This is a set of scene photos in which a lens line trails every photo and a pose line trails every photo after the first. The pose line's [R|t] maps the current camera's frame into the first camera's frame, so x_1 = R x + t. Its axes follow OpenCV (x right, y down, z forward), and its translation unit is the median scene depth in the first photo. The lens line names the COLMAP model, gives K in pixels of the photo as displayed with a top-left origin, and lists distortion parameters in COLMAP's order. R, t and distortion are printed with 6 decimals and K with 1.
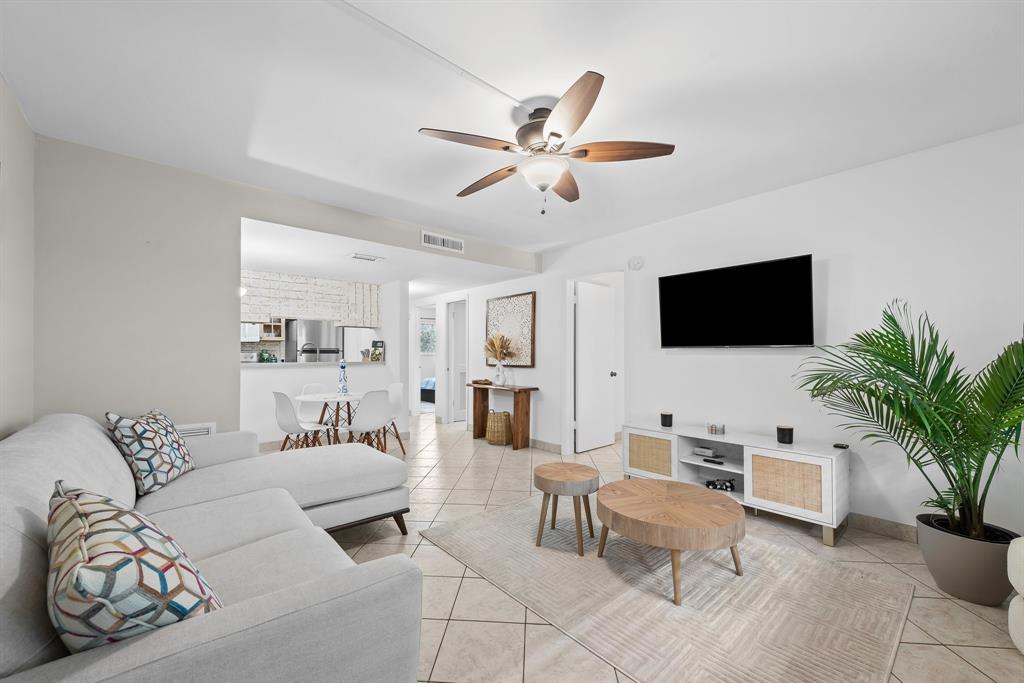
lens RADIAL K [[401.2, 0, 510.8], [0, 401.2, 358.8], [0, 0, 1]] dist [0.008352, -0.001235]
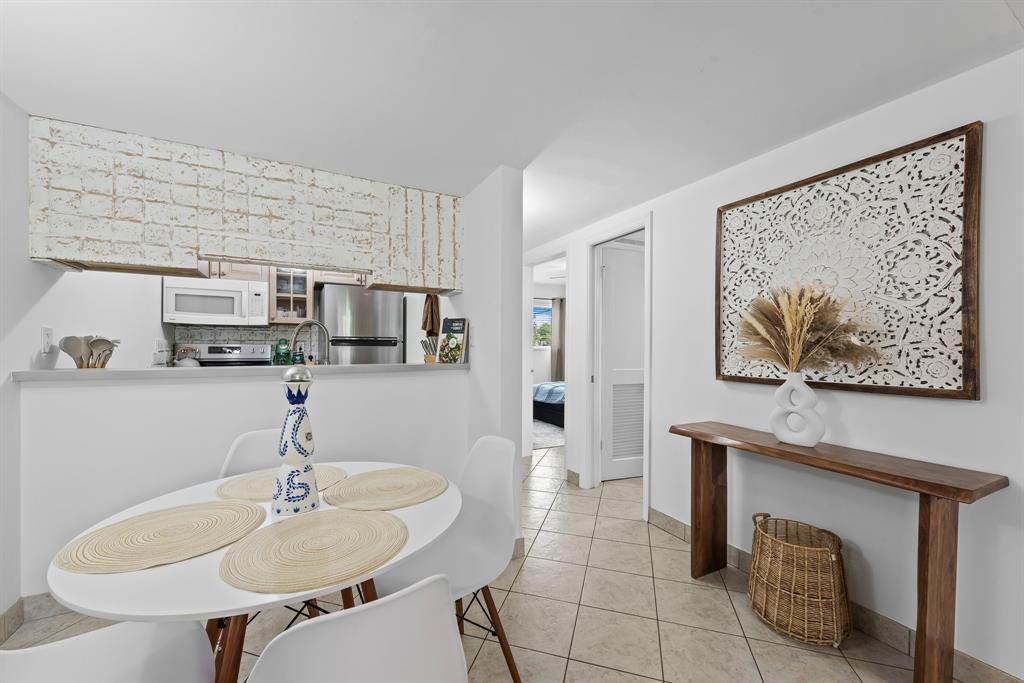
lens RADIAL K [[401.2, 0, 511.6], [0, 401.2, 347.3], [0, 0, 1]] dist [0.008352, -0.001235]
pose [[0.973359, 0.004459, -0.229243, -0.165944], [-0.007383, 0.999902, -0.011895, -0.007144], [0.229167, 0.013271, 0.973297, 0.583356]]
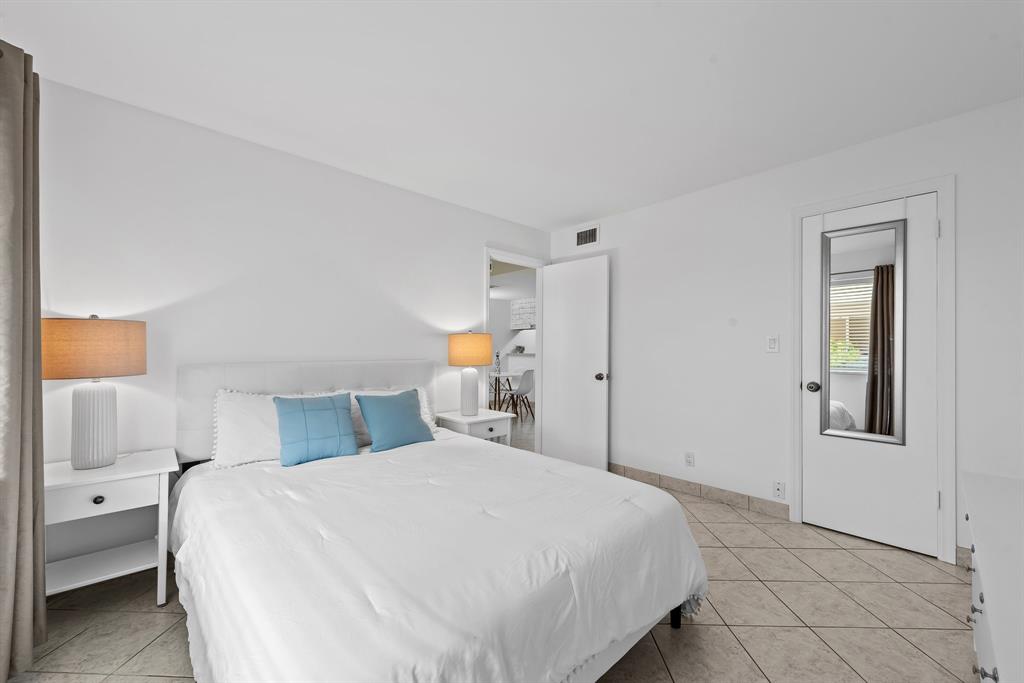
lens RADIAL K [[401.2, 0, 512.5], [0, 401.2, 346.5], [0, 0, 1]] dist [0.008352, -0.001235]
pose [[0.040481, -0.005272, -0.999166, 0.885466], [-0.010264, 0.999931, -0.005691, -0.006373], [0.999128, 0.010486, 0.040424, 0.745963]]
